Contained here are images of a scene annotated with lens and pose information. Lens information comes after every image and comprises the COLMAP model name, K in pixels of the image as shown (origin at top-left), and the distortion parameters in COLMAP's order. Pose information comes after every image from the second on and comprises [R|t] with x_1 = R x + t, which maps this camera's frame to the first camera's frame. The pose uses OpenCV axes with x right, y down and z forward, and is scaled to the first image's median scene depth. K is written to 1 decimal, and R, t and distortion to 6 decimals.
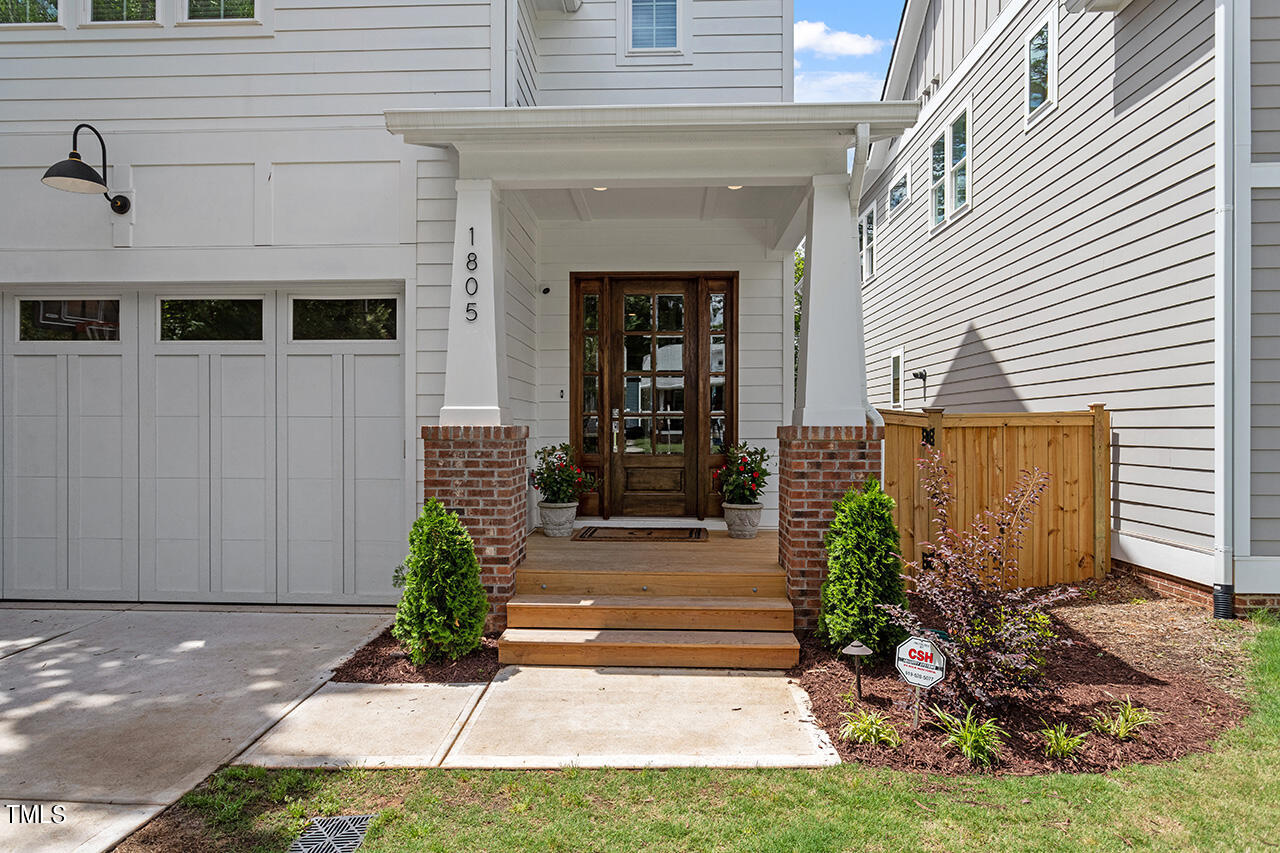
lens RADIAL K [[732.2, 0, 635.1], [0, 732.2, 426.8], [0, 0, 1]] dist [-0.005125, 0.000689]
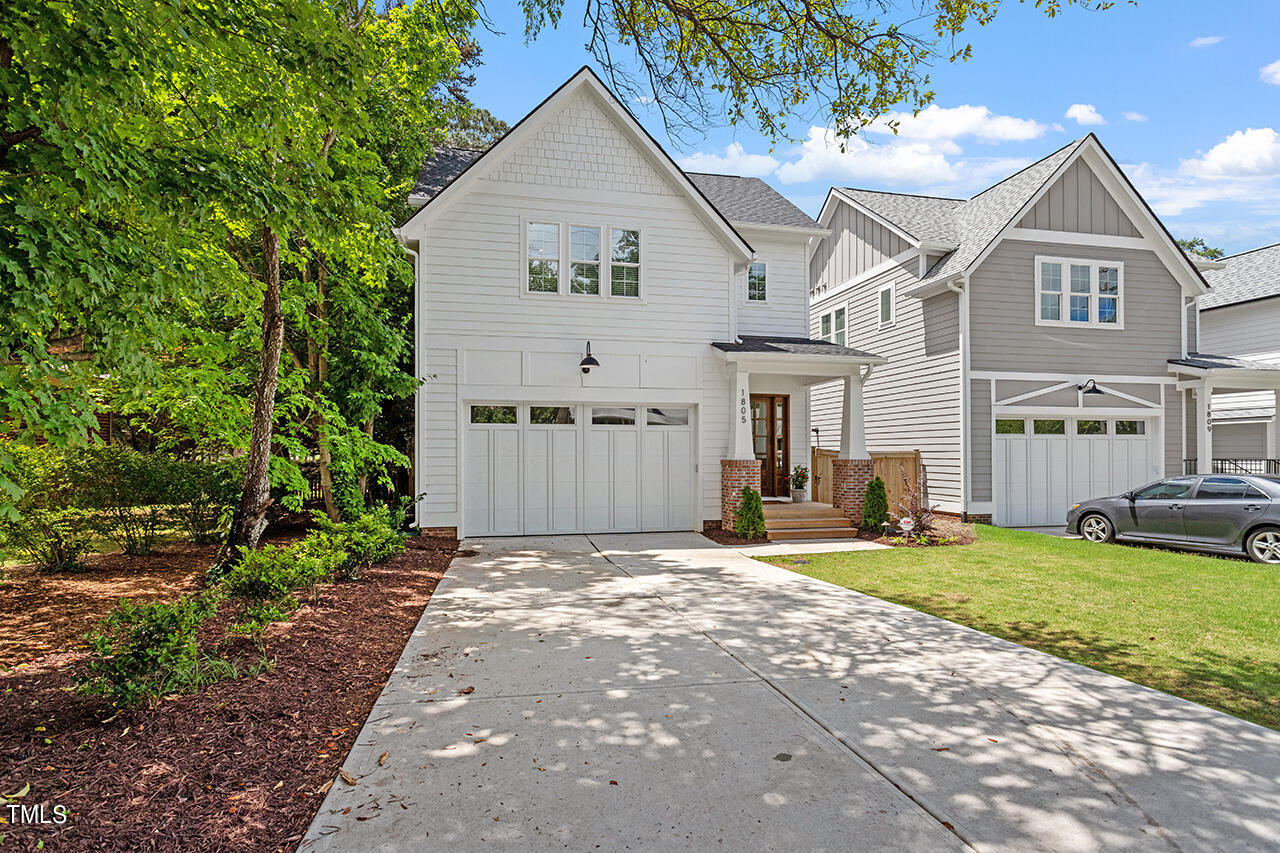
lens RADIAL K [[631.6, 0, 639.9], [0, 631.6, 445.7], [0, 0, 1]] dist [-0.000975, -0.000057]
pose [[0.965939, 0.000104, 0.258770, -1.073135], [0.004666, 0.999830, -0.017819, -0.011018], [-0.258728, 0.018419, 0.965775, -1.082529]]
